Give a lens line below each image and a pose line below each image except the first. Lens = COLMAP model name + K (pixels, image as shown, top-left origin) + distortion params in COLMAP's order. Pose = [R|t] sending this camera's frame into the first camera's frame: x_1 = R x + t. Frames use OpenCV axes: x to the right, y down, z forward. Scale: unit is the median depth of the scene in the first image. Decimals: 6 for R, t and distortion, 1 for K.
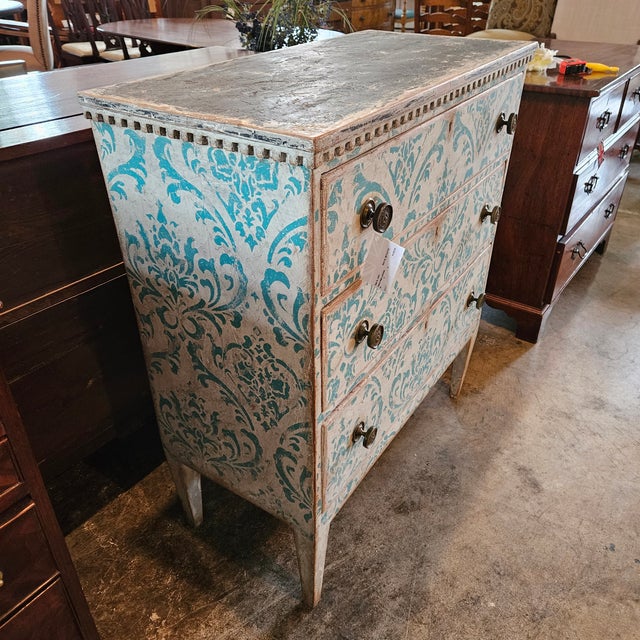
lens RADIAL K [[570.4, 0, 332.2], [0, 570.4, 320.4], [0, 0, 1]] dist [0.071664, -0.070512]
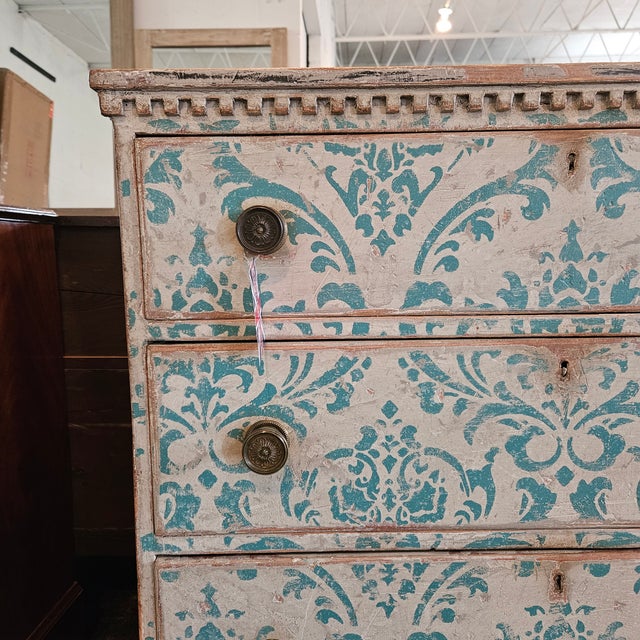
lens RADIAL K [[570.4, 0, 332.2], [0, 570.4, 320.4], [0, 0, 1]] dist [0.071664, -0.070512]
pose [[0.547547, 0.075840, -0.833331, 0.602432], [-0.442513, 0.871478, -0.211444, 0.005242], [0.710194, 0.484535, 0.510735, 0.710171]]
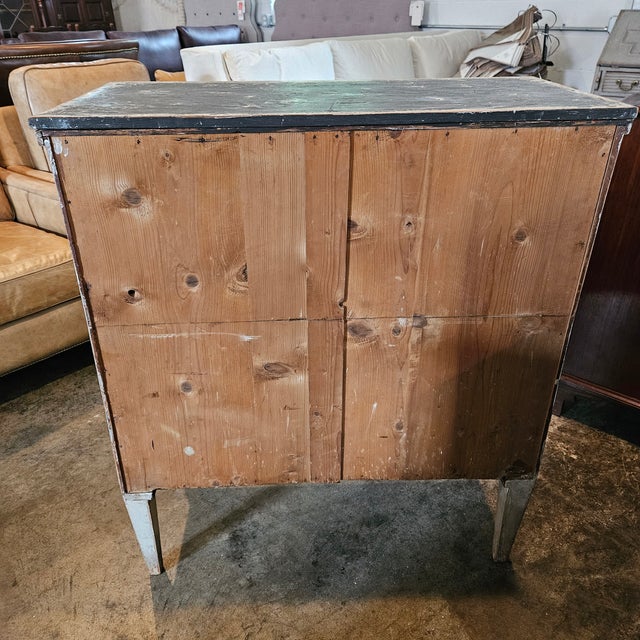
lens RADIAL K [[573.1, 0, 319.2], [0, 573.1, 328.0], [0, 0, 1]] dist [0.080578, -0.070051]
pose [[-0.996012, -0.050648, 0.073445, 0.271579], [0.041093, 0.470258, 0.881572, -1.177023], [-0.079188, 0.881074, -0.466302, 1.885939]]
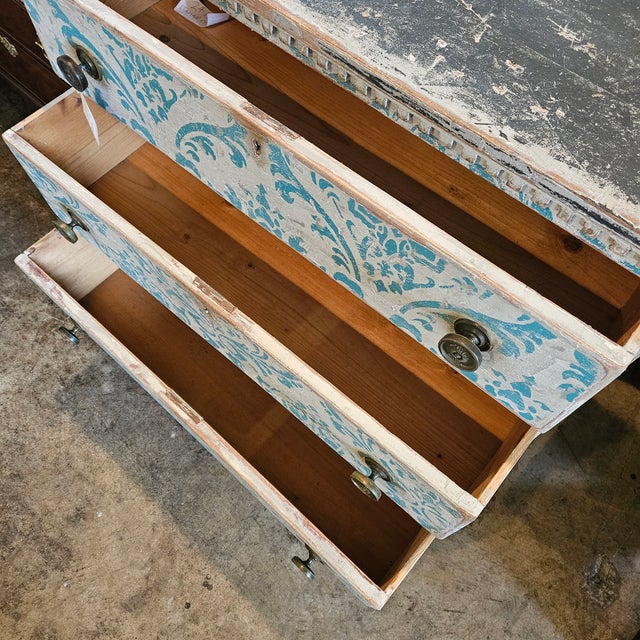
lens RADIAL K [[573.1, 0, 319.2], [0, 573.1, 328.0], [0, 0, 1]] dist [0.080578, -0.070051]
pose [[-0.138307, 0.873168, -0.467385, 0.712916], [-0.576989, 0.312522, 0.754595, -0.854273], [0.804956, 0.374042, 0.460585, 0.939833]]
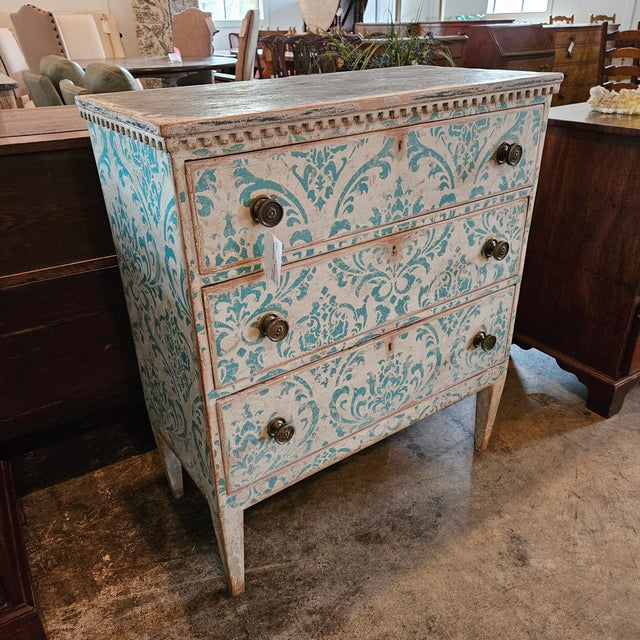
lens RADIAL K [[573.1, 0, 319.2], [0, 573.1, 328.0], [0, 0, 1]] dist [0.080578, -0.070051]
pose [[0.925796, 0.156561, -0.344080, 0.528656], [-0.183287, 0.981966, -0.046353, 0.061409], [0.330618, 0.105979, 0.937795, 0.029313]]
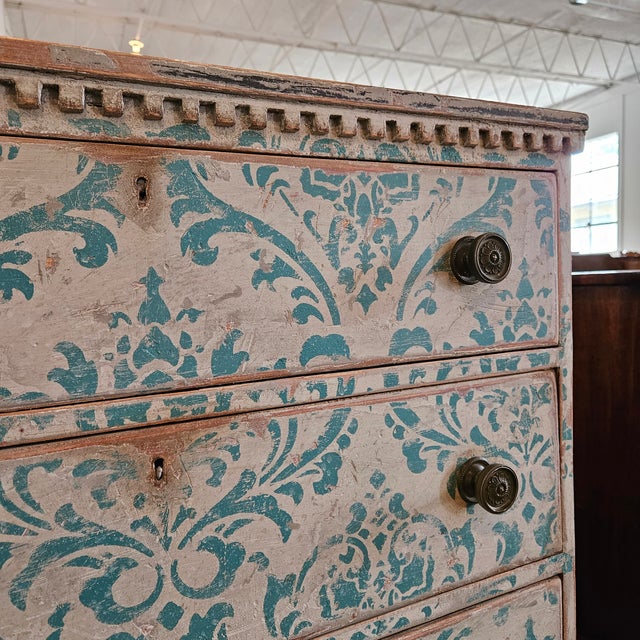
lens RADIAL K [[569.7, 0, 304.2], [0, 569.7, 323.7], [0, 0, 1]] dist [0.074797, -0.074878]
pose [[0.853811, -0.002972, -0.520574, 0.558767], [-0.244579, 0.880459, -0.406169, -0.136862], [0.459552, 0.474113, 0.751019, 0.889812]]
